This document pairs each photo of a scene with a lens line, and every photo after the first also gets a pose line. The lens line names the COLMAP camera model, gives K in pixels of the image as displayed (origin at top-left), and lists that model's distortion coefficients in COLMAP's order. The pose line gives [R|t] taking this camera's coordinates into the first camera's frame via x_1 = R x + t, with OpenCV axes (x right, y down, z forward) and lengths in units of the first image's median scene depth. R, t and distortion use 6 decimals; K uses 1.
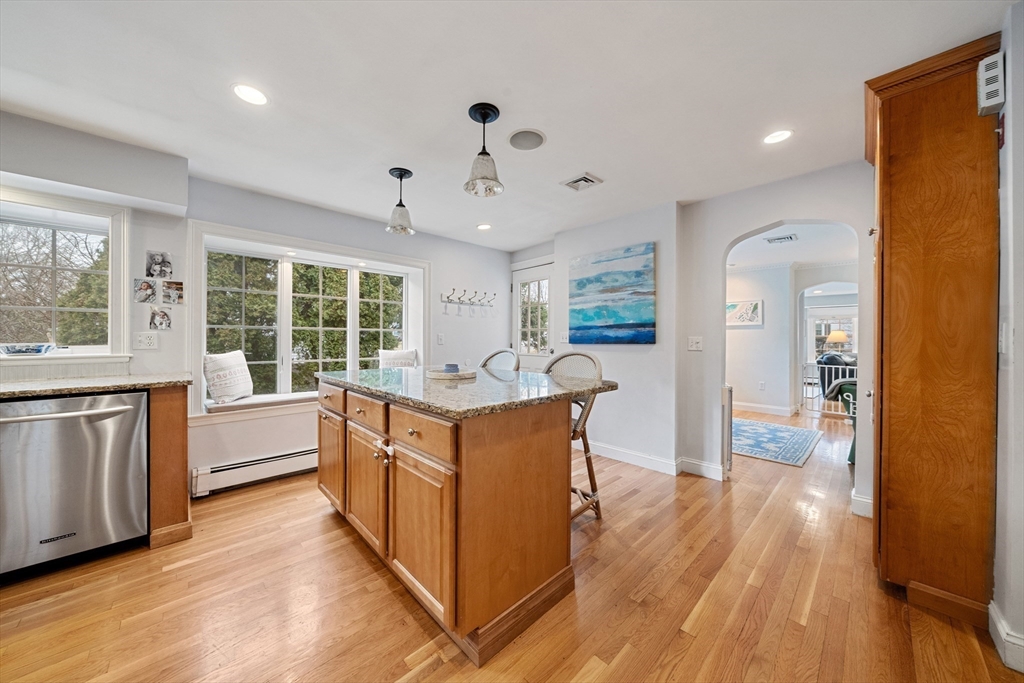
lens RADIAL K [[354.1, 0, 502.7], [0, 354.1, 339.8], [0, 0, 1]] dist [-0.000448, -0.000120]
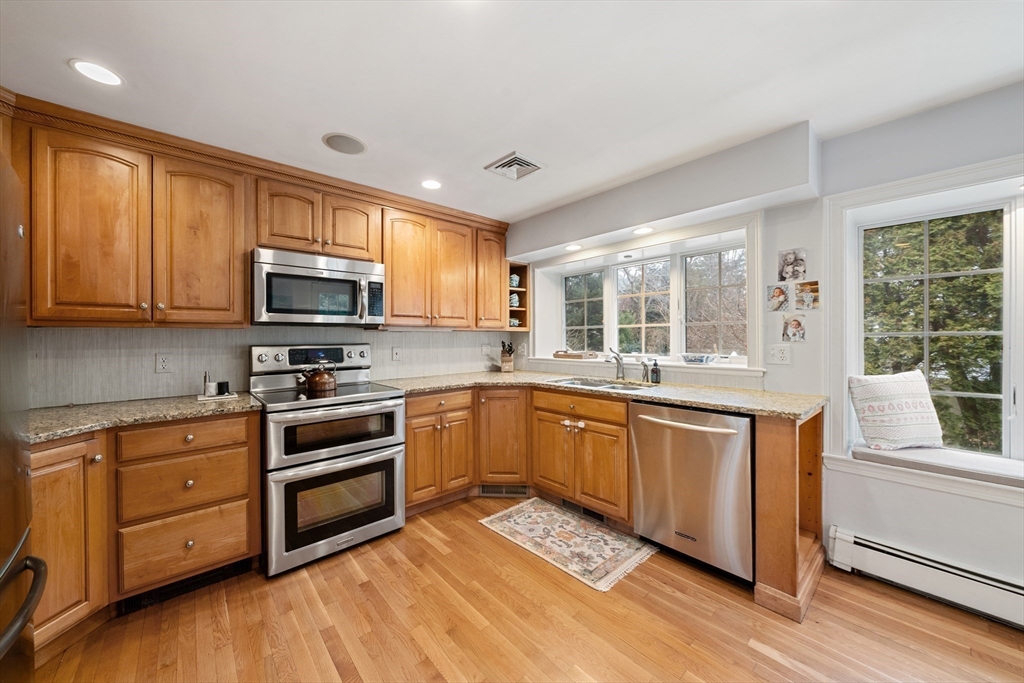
lens RADIAL K [[369.1, 0, 510.0], [0, 369.1, 336.9], [0, 0, 1]] dist [-0.005591, 0.000102]
pose [[-0.032522, 0.000396, -0.999471, -0.071385], [0.002494, 0.999997, 0.000315, -0.042310], [0.999468, -0.002482, -0.032523, 0.356709]]
